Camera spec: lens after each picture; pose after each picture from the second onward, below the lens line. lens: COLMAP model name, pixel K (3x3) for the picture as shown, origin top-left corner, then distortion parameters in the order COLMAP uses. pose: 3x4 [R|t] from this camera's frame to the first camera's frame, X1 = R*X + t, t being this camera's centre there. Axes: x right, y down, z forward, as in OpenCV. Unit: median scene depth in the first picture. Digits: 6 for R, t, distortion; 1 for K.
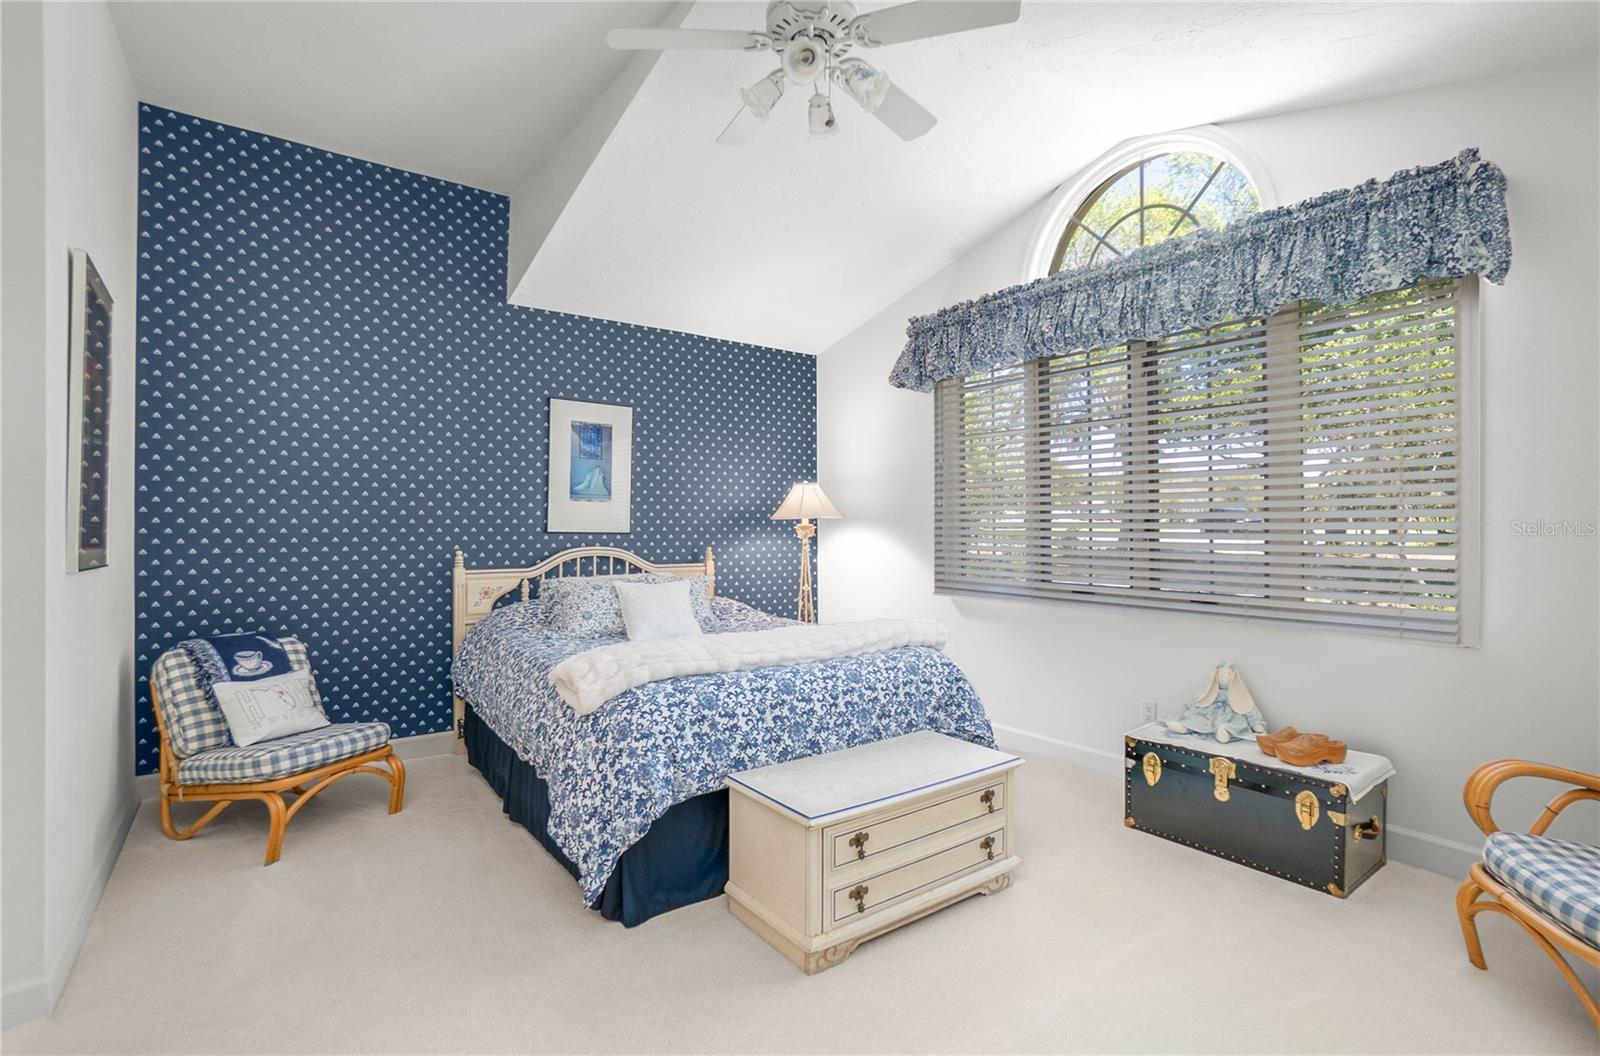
lens RADIAL K [[762.6, 0, 800.0], [0, 762.6, 528.0], [0, 0, 1]] dist [-0.003926, -0.000145]
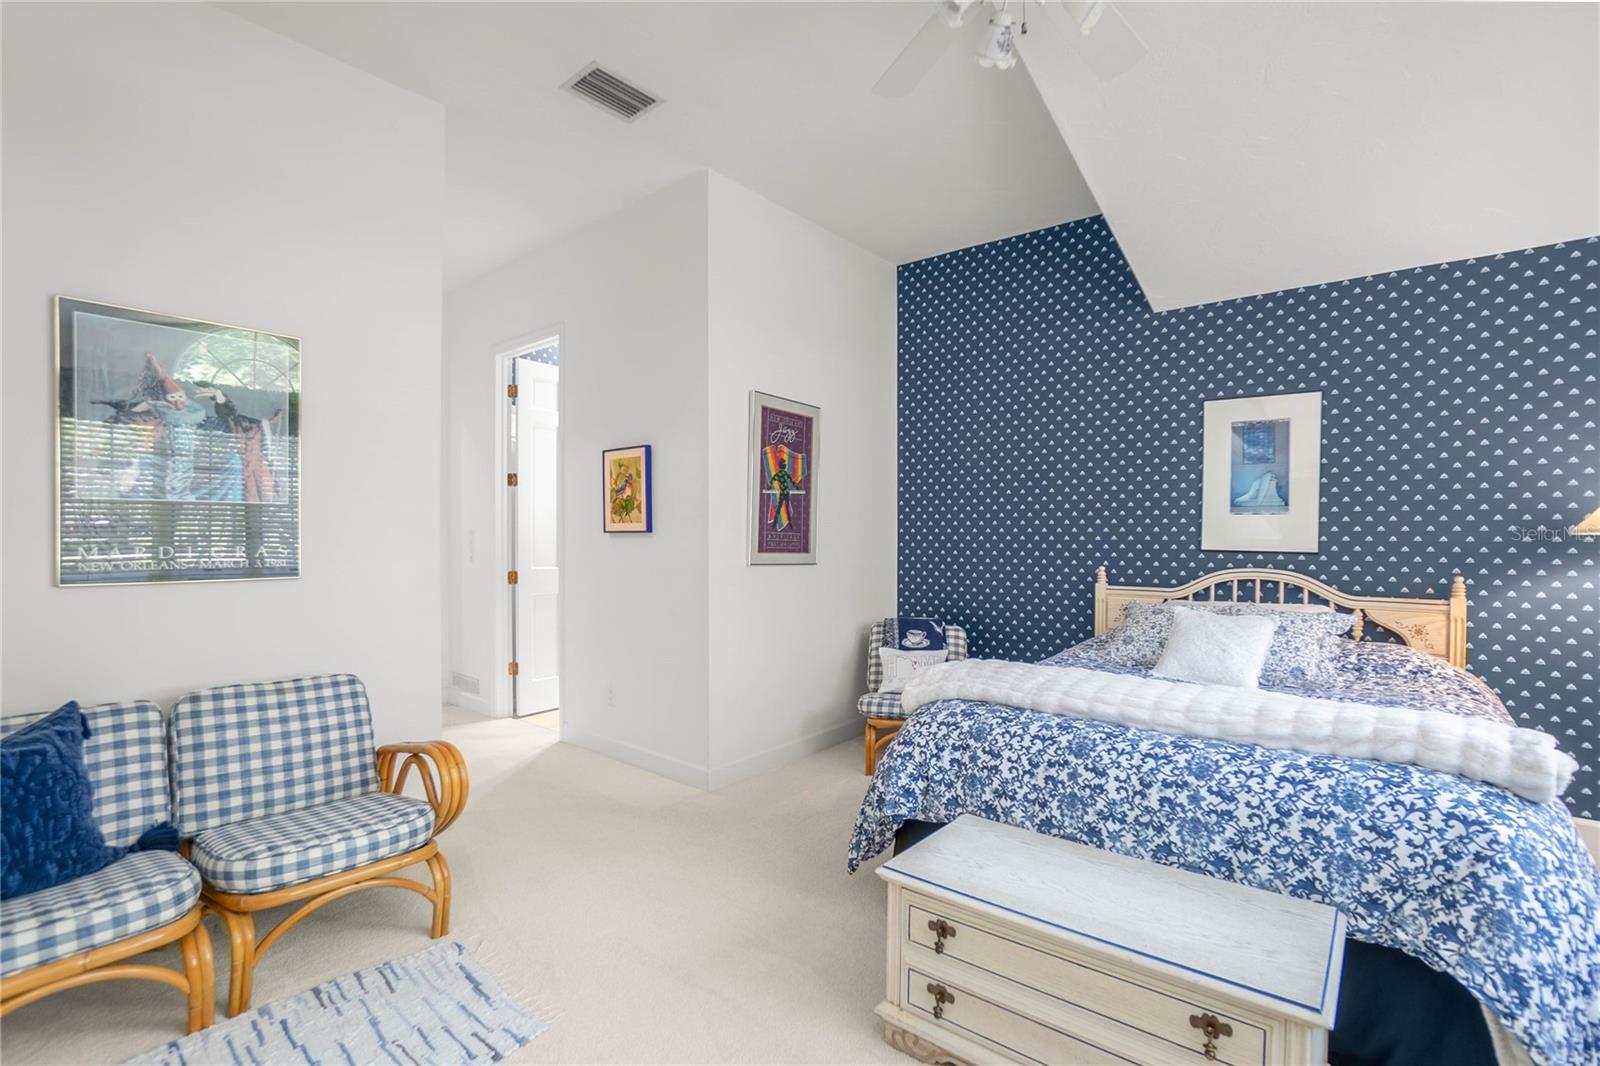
lens RADIAL K [[739.4, 0, 803.7], [0, 739.4, 538.4], [0, 0, 1]] dist [-0.026117, 0.027881]
pose [[0.263284, -0.000138, -0.964718, 0.550643], [-0.009768, 0.999948, -0.002809, -0.001862], [0.964669, 0.010163, 0.263270, 0.449589]]
